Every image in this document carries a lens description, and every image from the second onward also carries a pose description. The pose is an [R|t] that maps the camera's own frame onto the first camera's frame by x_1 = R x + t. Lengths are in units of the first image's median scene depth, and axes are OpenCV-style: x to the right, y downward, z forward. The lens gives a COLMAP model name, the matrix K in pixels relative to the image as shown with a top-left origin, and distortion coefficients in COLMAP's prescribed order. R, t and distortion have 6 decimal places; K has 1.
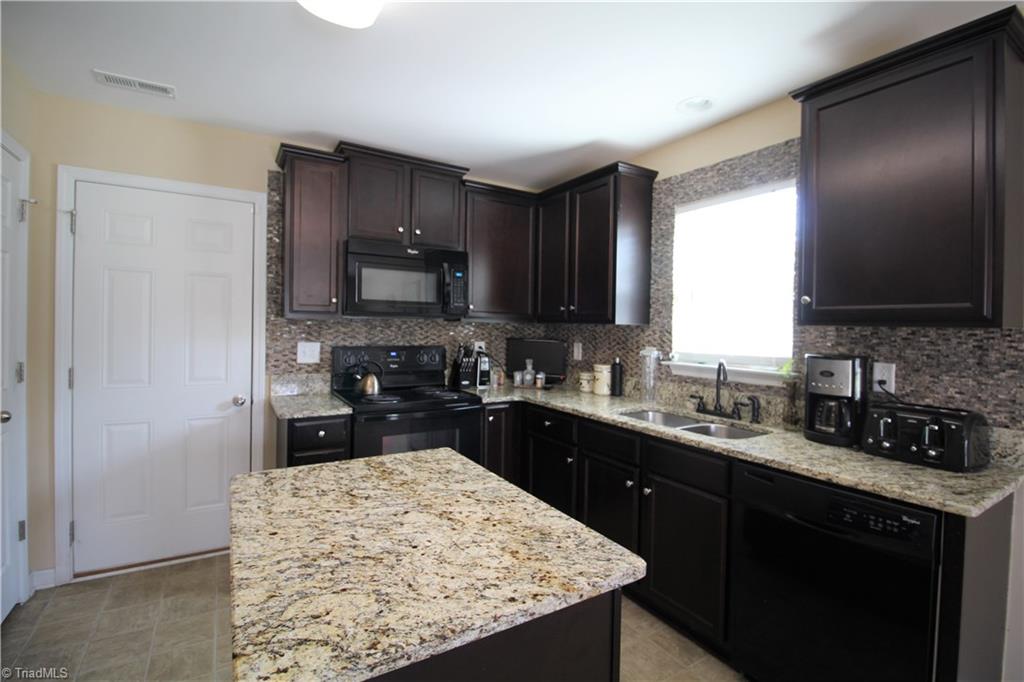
lens RADIAL K [[476.0, 0, 515.8], [0, 476.0, 334.9], [0, 0, 1]] dist [0.000524, -0.011813]
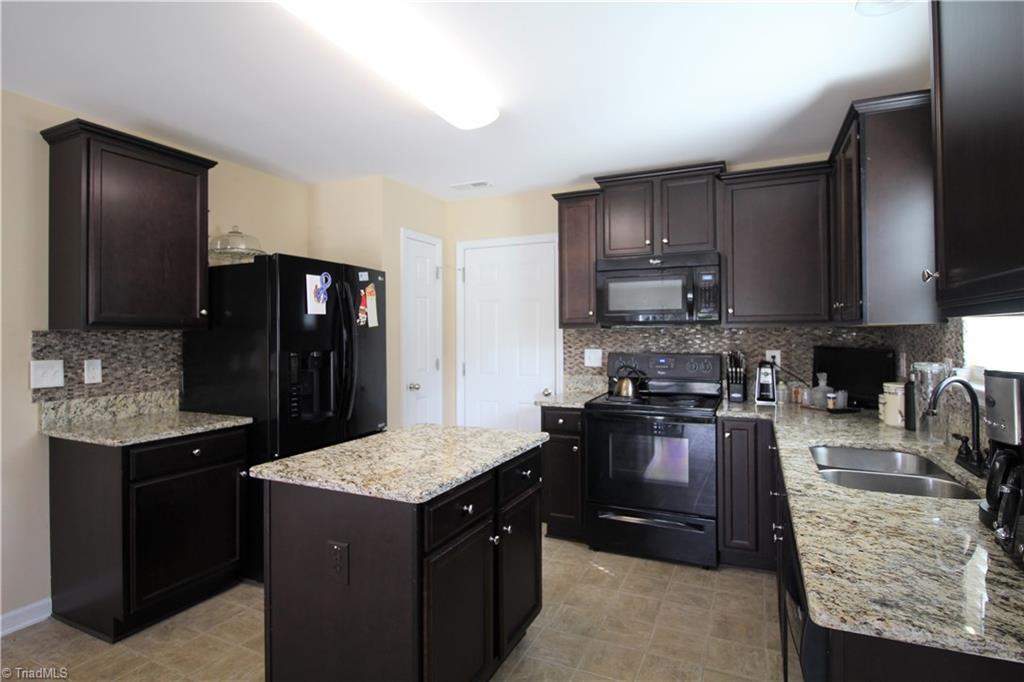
lens RADIAL K [[519.0, 0, 508.6], [0, 519.0, 334.0], [0, 0, 1]] dist [-0.013070, -0.000042]
pose [[0.543245, -0.020708, -0.839319, 0.580898], [-0.003204, 0.999637, -0.026738, 0.014619], [0.839568, 0.017214, 0.542982, 0.128535]]
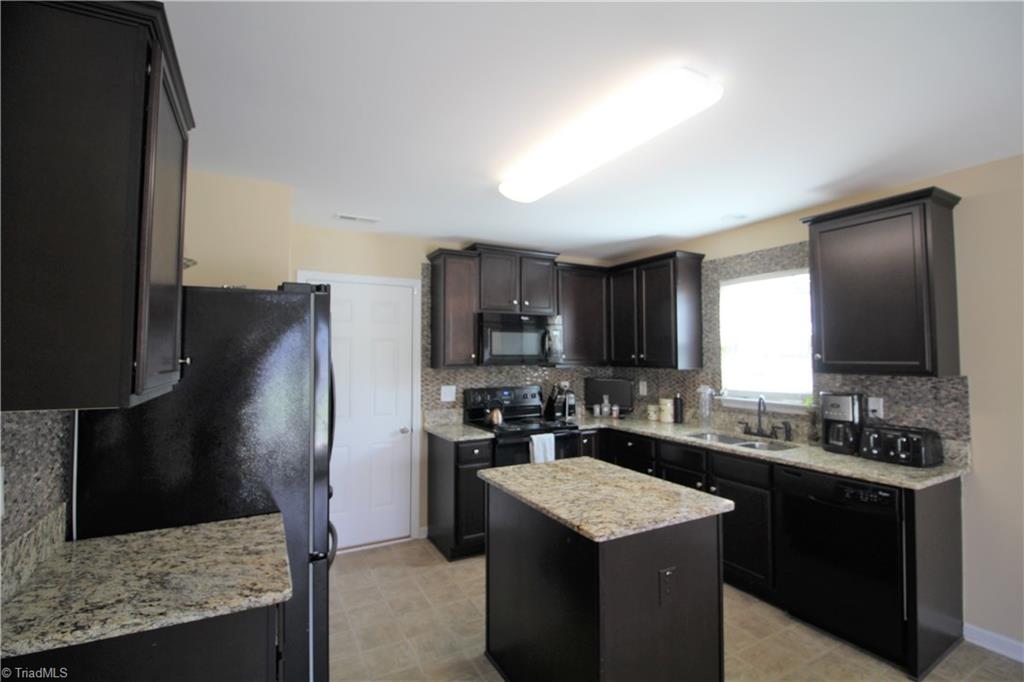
lens RADIAL K [[478.7, 0, 508.8], [0, 478.7, 336.9], [0, 0, 1]] dist [-0.015087, -0.000942]
pose [[0.997835, -0.021408, -0.062189, -0.187642], [0.017857, 0.998209, -0.057100, -0.046406], [0.063300, 0.055866, 0.996430, -0.390936]]
